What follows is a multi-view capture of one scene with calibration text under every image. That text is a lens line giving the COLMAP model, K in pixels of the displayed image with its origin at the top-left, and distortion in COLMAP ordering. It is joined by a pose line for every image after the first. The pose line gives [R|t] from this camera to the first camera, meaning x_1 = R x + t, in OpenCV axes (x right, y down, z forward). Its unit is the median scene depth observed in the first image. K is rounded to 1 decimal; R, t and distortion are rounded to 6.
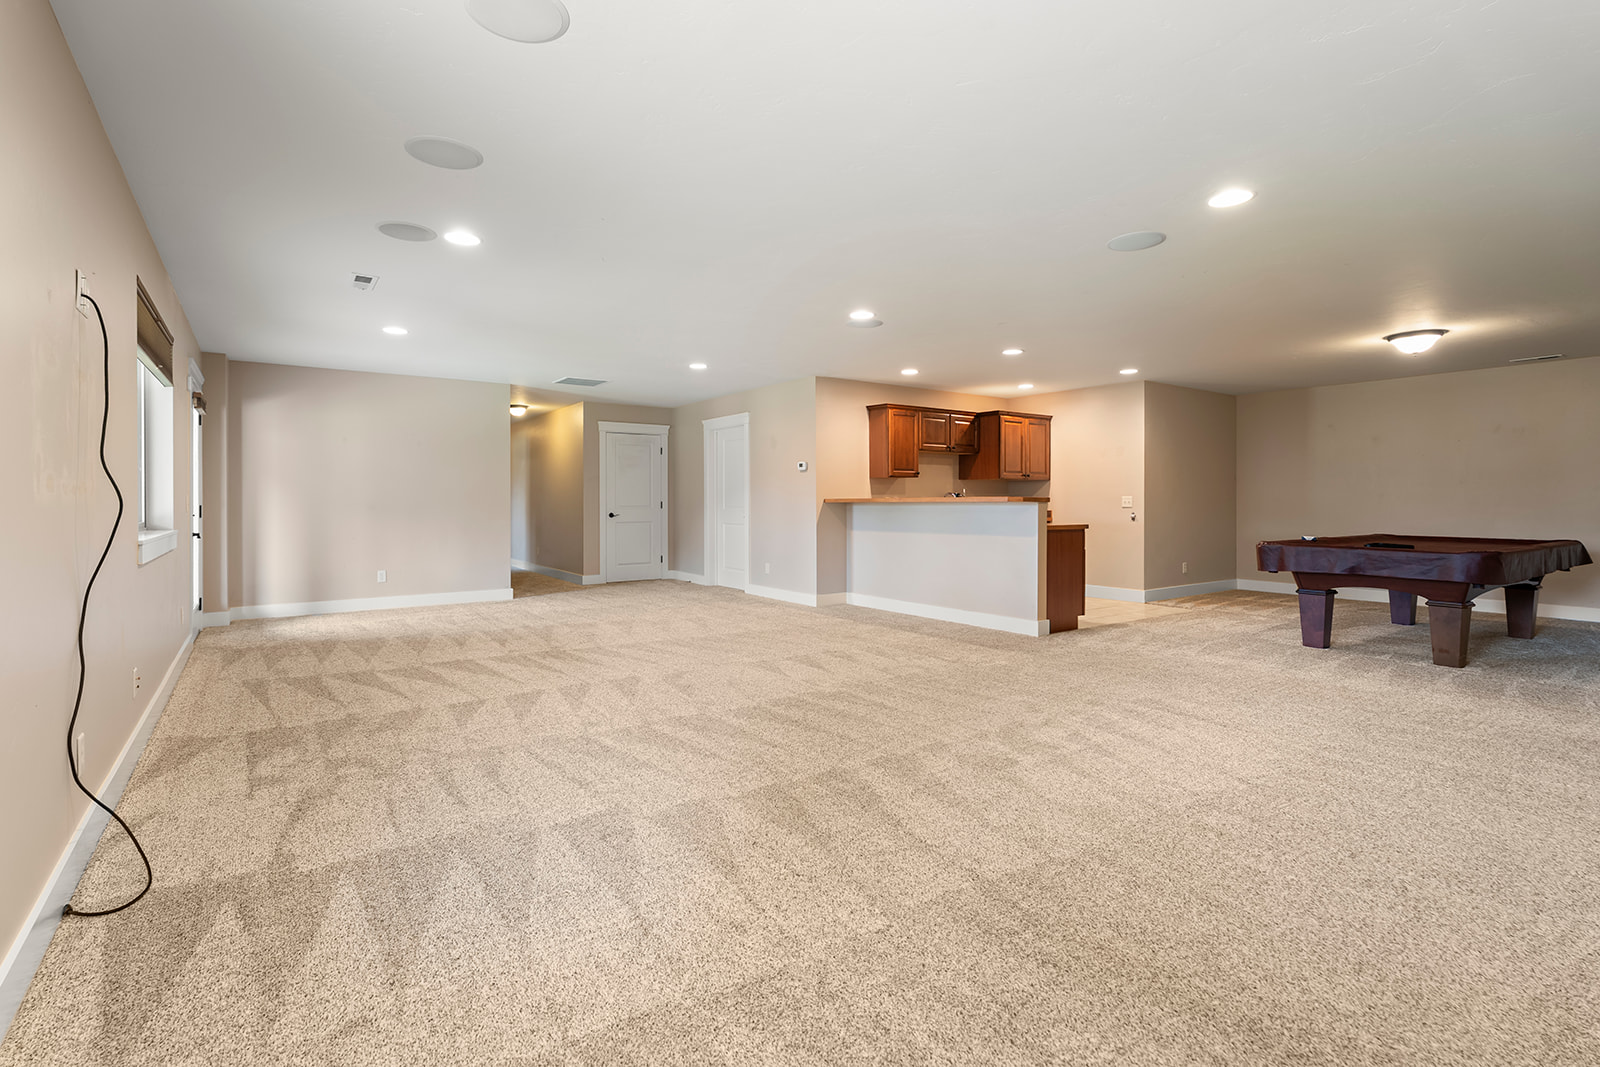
lens RADIAL K [[740.2, 0, 787.9], [0, 740.2, 502.7], [0, 0, 1]] dist [0.001442, 0.000399]
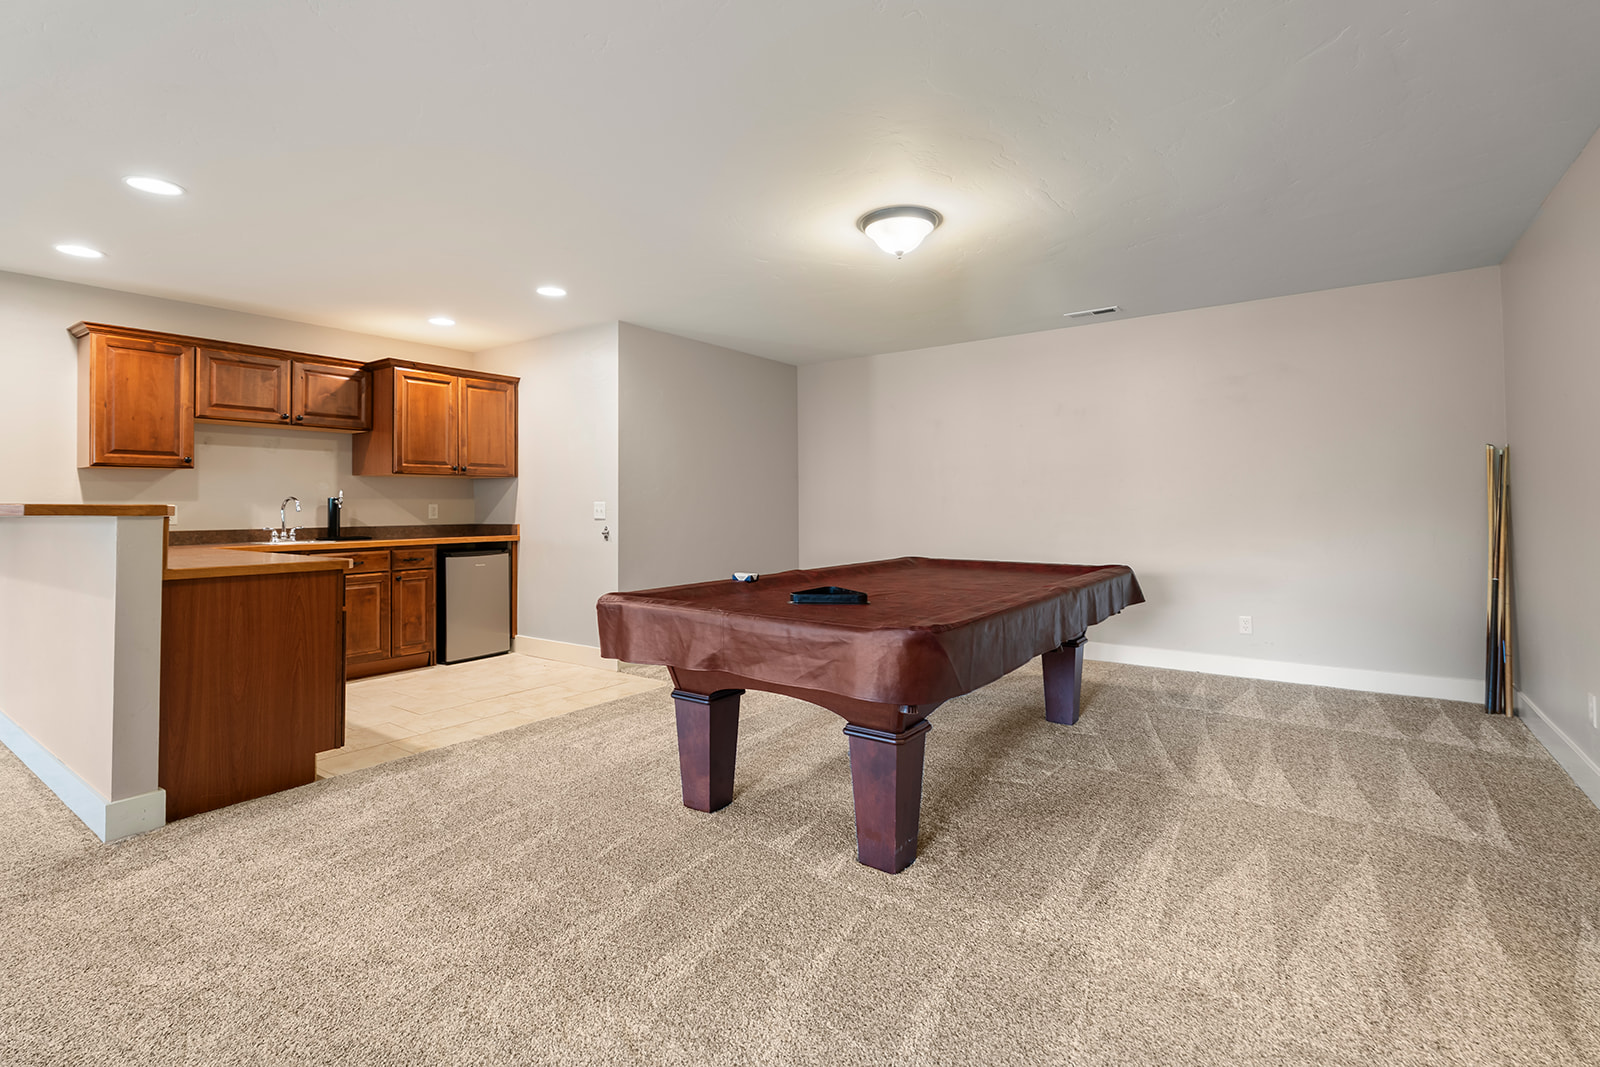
lens RADIAL K [[733.5, 0, 798.0], [0, 733.5, 495.7], [0, 0, 1]] dist [0.001164, 0.000110]
pose [[0.943613, -0.001206, 0.331049, 0.460060], [0.007126, 0.999836, -0.016670, -0.002326], [-0.330974, 0.018089, 0.943466, 0.387010]]
